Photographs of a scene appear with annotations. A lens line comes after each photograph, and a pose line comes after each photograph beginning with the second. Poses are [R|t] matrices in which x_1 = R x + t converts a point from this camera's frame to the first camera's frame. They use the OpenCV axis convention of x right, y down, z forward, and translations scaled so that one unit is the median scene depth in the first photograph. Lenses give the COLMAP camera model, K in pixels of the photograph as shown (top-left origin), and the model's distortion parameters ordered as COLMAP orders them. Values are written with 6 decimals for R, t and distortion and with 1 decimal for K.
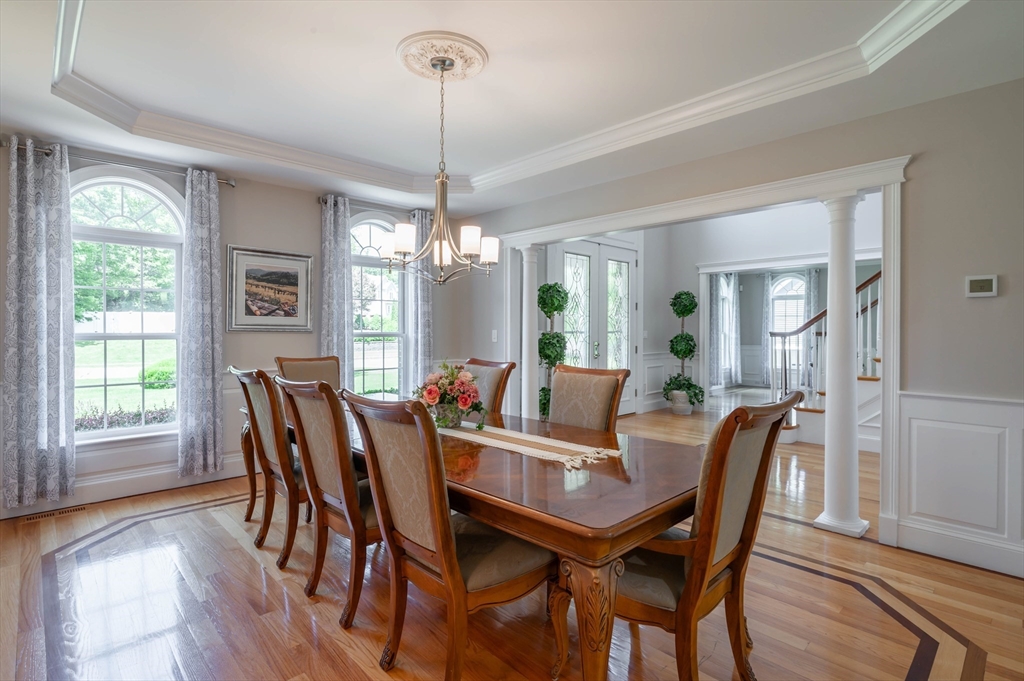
lens RADIAL K [[500.1, 0, 507.3], [0, 500.1, 331.6], [0, 0, 1]] dist [-0.002120, 0.001077]
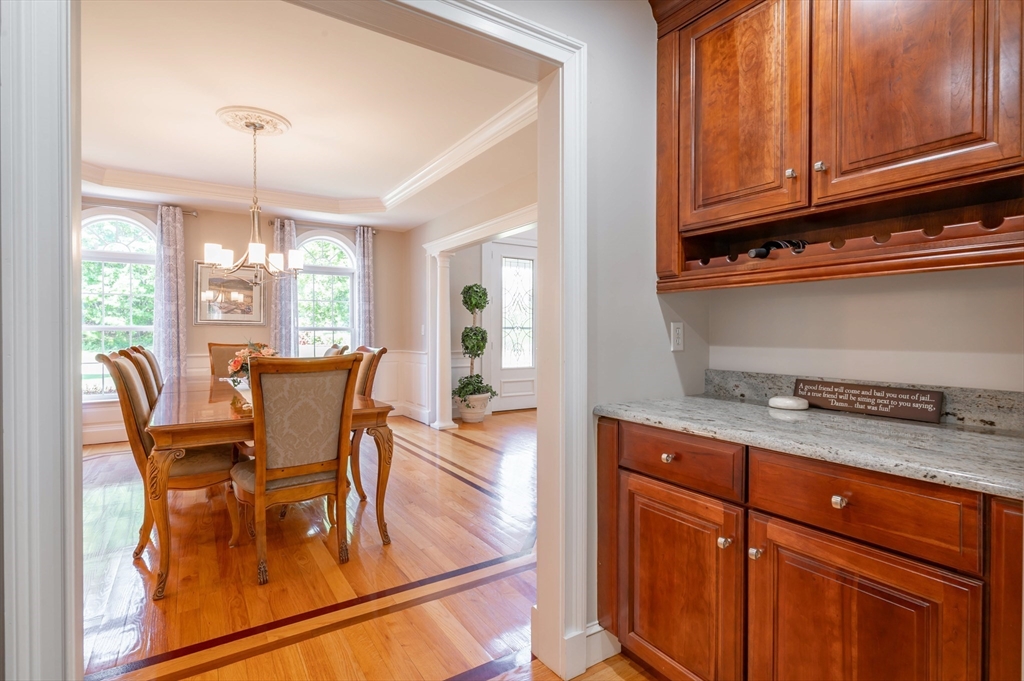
lens RADIAL K [[500.1, 0, 521.1], [0, 500.1, 340.1], [0, 0, 1]] dist [-0.002120, 0.001077]
pose [[0.984177, 0.000178, -0.177190, 0.512004], [0.001424, 0.999959, 0.008917, 0.027472], [0.177184, -0.009028, 0.984136, -0.154813]]
